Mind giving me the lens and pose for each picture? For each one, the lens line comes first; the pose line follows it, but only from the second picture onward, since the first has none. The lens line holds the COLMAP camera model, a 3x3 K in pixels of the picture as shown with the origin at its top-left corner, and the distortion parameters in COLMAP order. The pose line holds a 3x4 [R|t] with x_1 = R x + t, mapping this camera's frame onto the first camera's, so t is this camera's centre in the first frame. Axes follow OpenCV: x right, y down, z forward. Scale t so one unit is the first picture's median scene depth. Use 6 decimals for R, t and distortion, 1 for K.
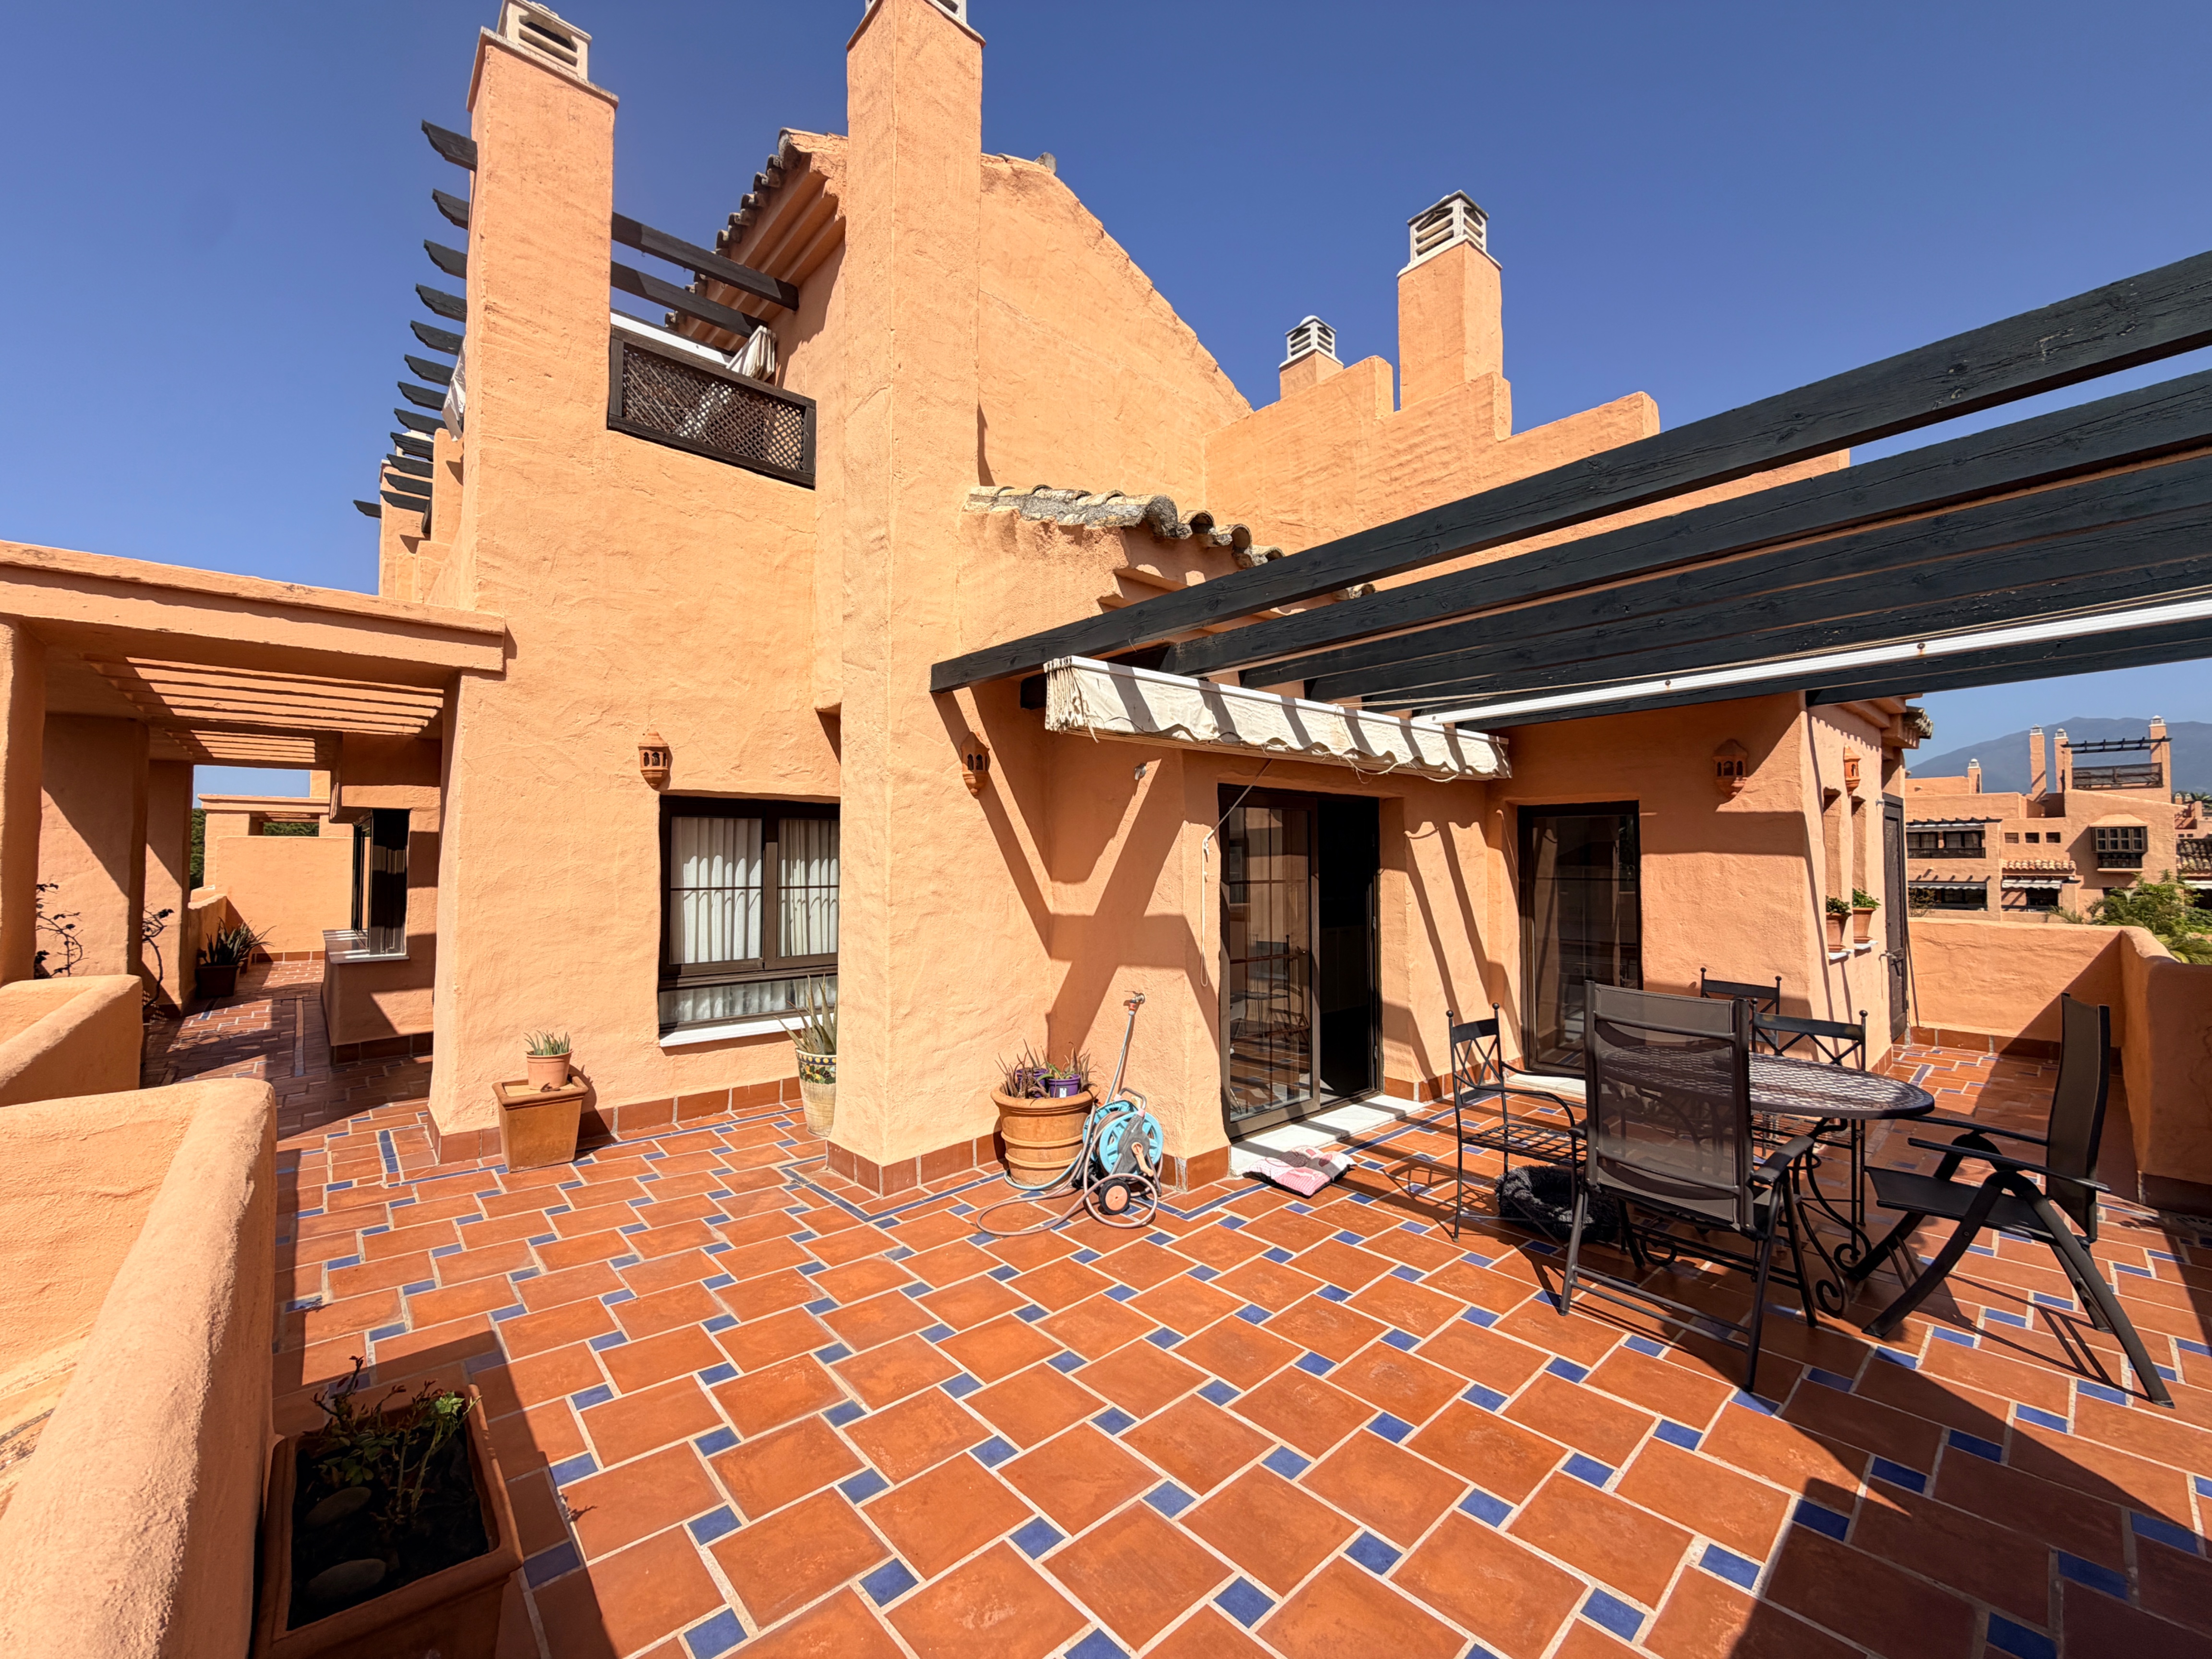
lens RADIAL K [[887.5, 0, 1095.5], [0, 887.5, 828.1], [0, 0, 1]] dist [0.004327, -0.000887]
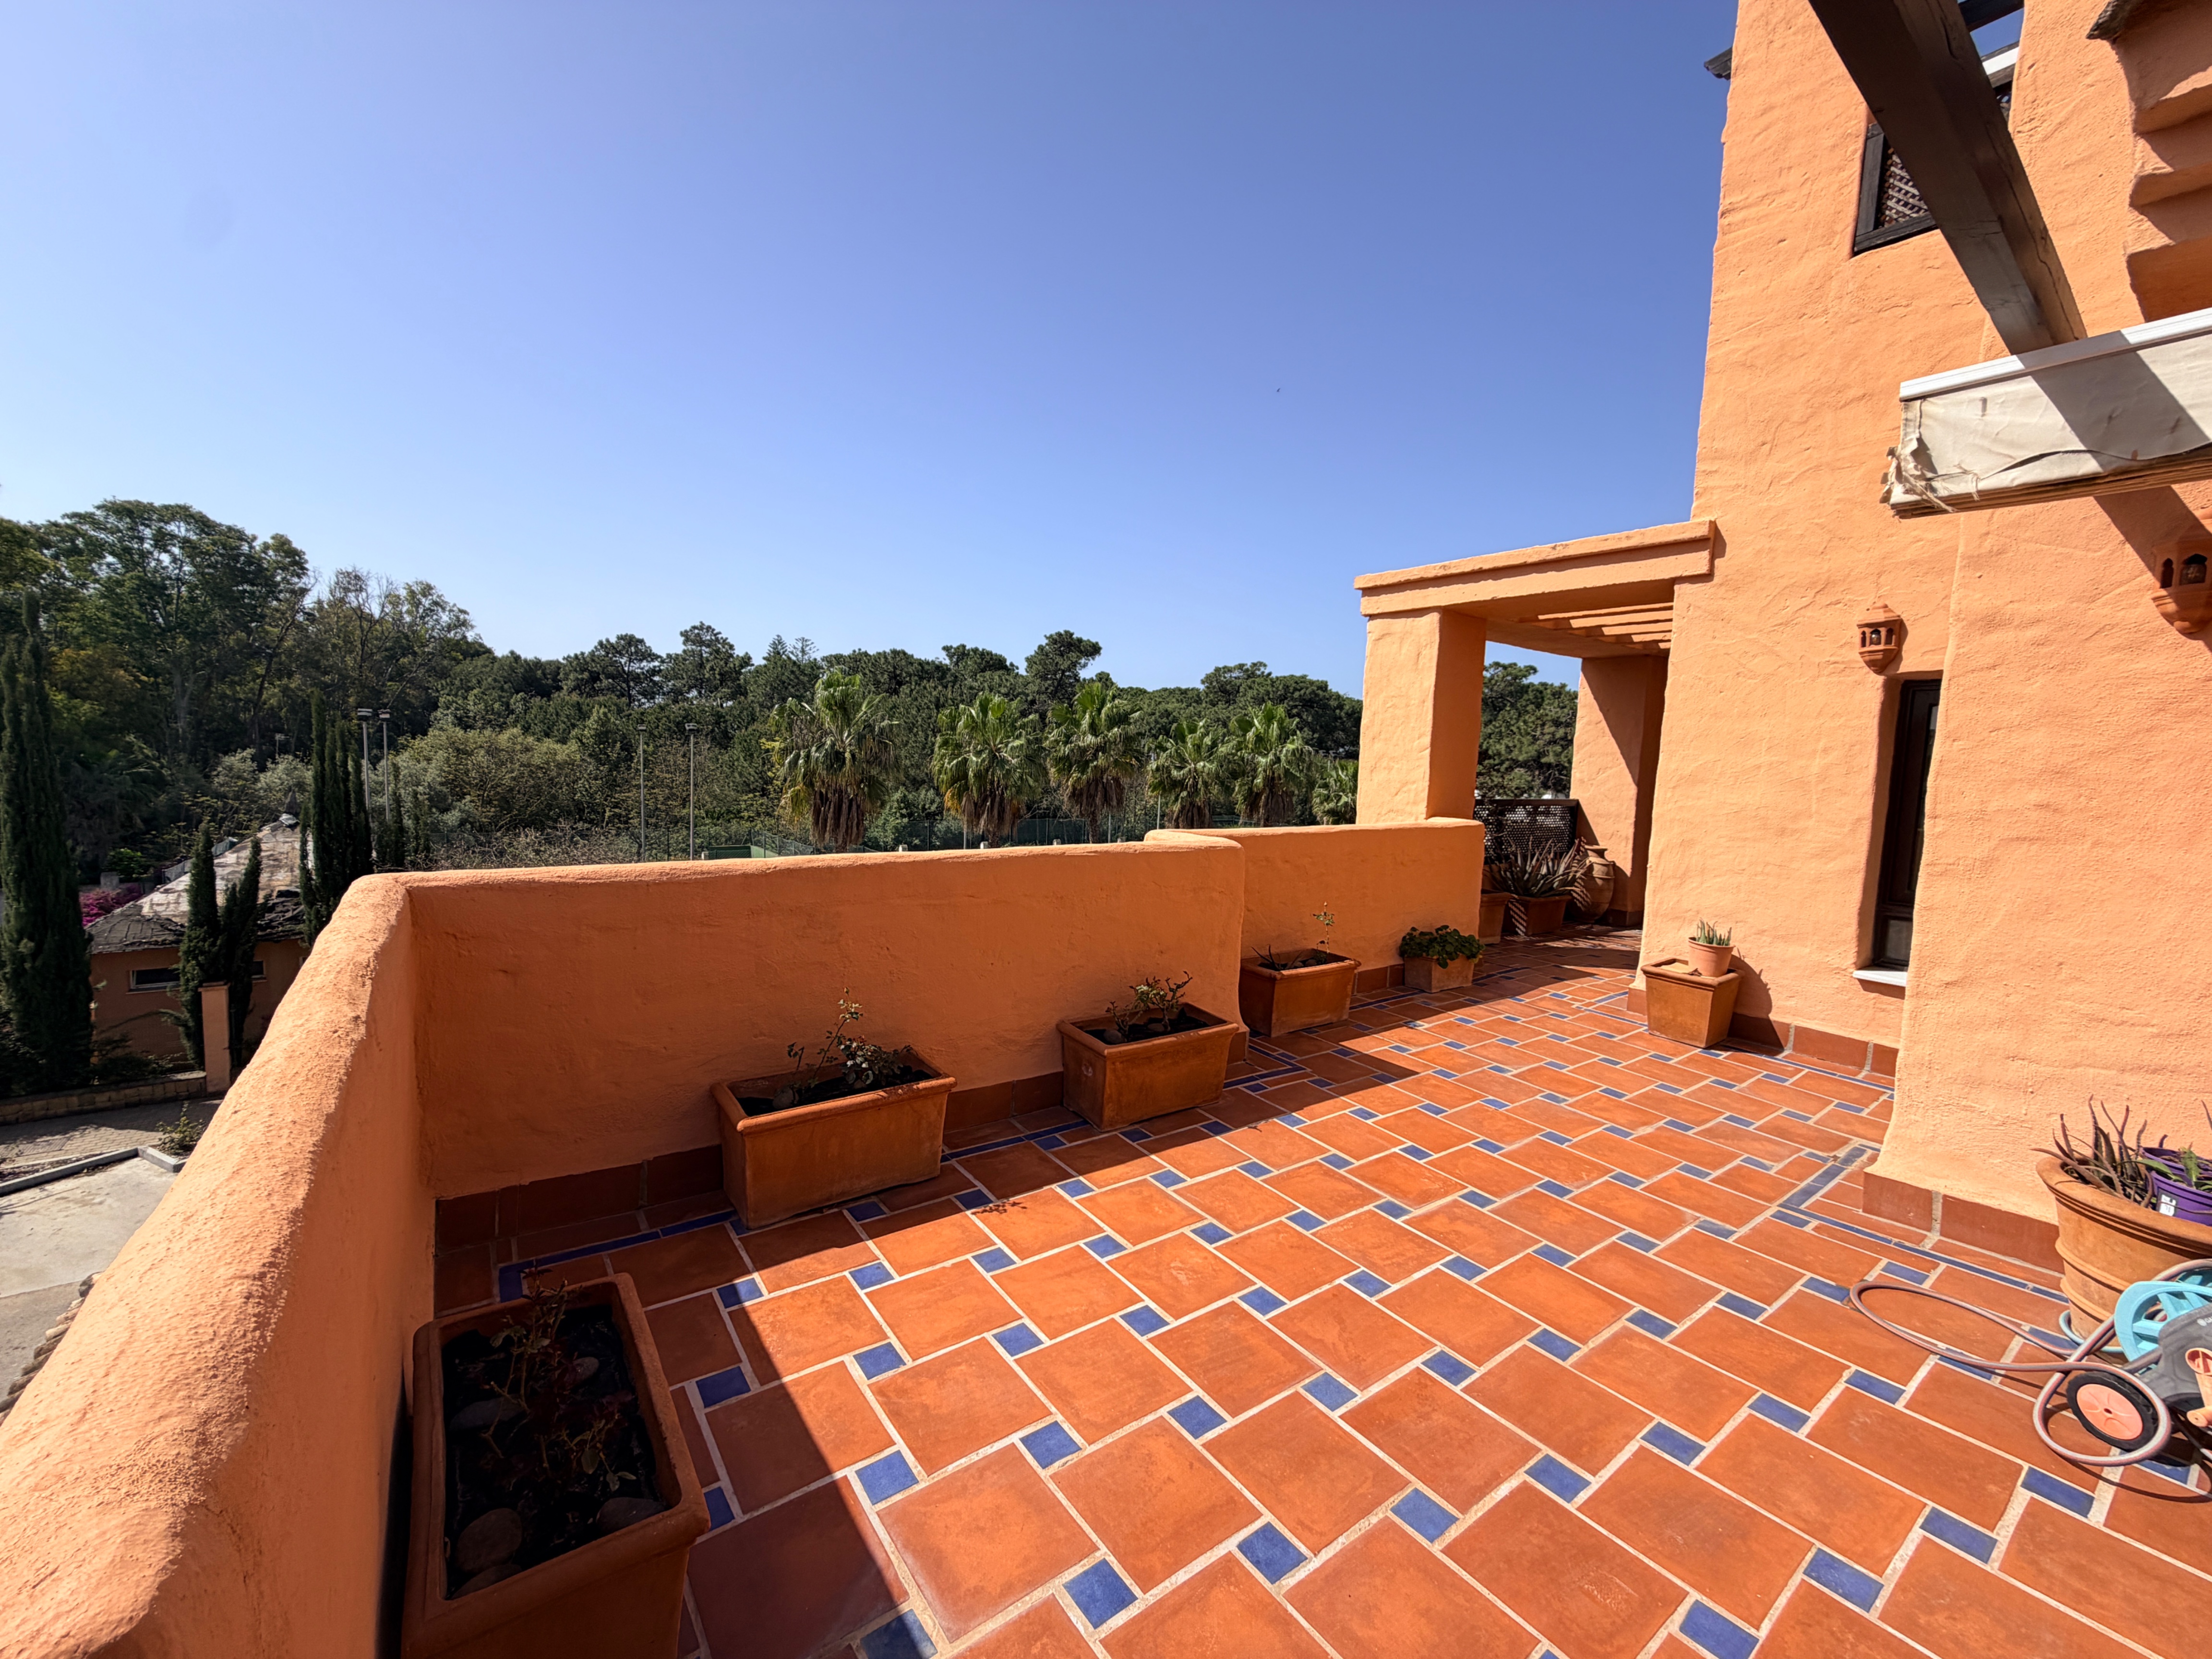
lens RADIAL K [[887.5, 0, 1099.0], [0, 887.5, 830.1], [0, 0, 1]] dist [0.004327, -0.000887]
pose [[-0.099437, 0.086592, -0.991269, 0.487059], [-0.005297, 0.996146, 0.087549, 0.038705], [0.995030, 0.013957, -0.098595, 0.413047]]
